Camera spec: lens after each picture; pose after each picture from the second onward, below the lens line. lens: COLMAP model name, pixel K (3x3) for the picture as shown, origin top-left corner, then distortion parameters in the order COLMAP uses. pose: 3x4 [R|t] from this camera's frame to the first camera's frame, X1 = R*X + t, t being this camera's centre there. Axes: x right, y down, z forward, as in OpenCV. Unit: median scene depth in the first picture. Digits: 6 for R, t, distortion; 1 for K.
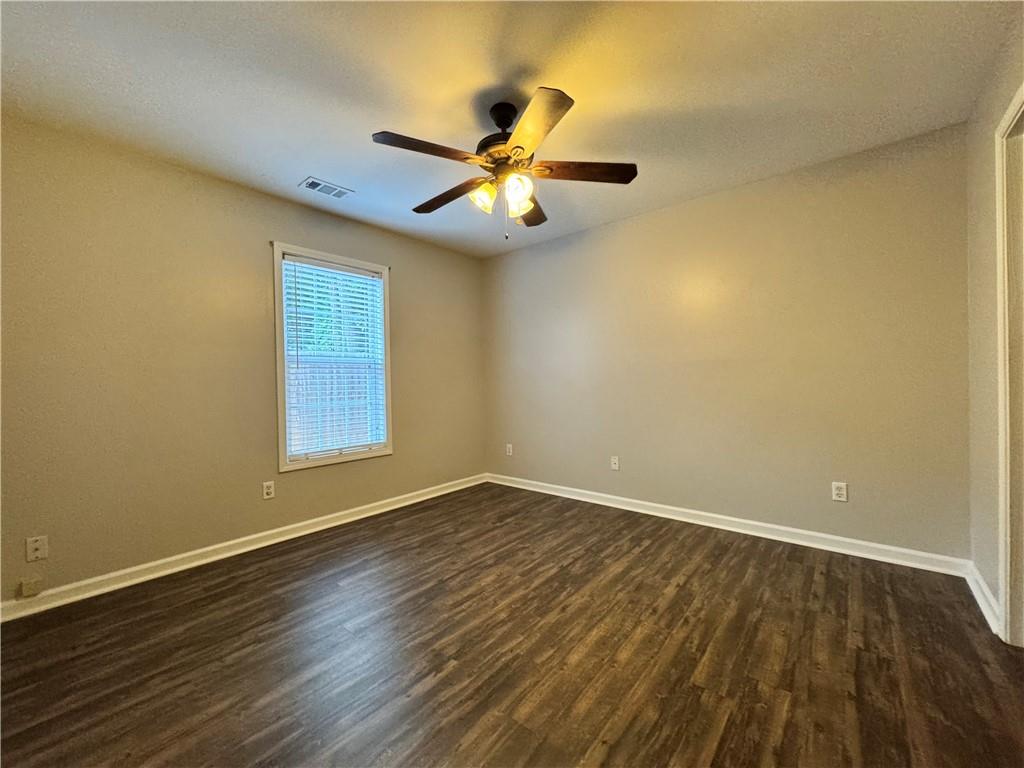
lens RADIAL K [[408.6, 0, 512.2], [0, 408.6, 385.4], [0, 0, 1]] dist [-0.002177, 0.000343]
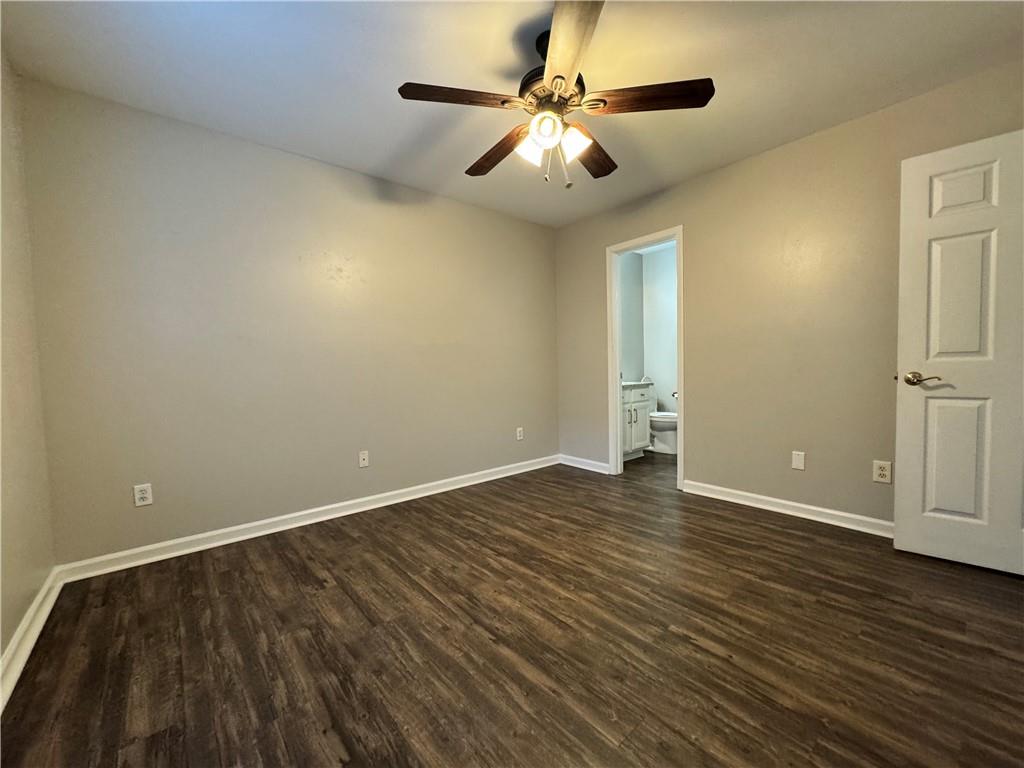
lens RADIAL K [[408.6, 0, 511.6], [0, 408.6, 383.2], [0, 0, 1]] dist [-0.002177, 0.000343]
pose [[0.164674, -0.024547, 0.986043, -0.777782], [0.027752, 0.999410, 0.020245, 0.032924], [-0.985958, 0.024031, 0.165258, 0.797070]]
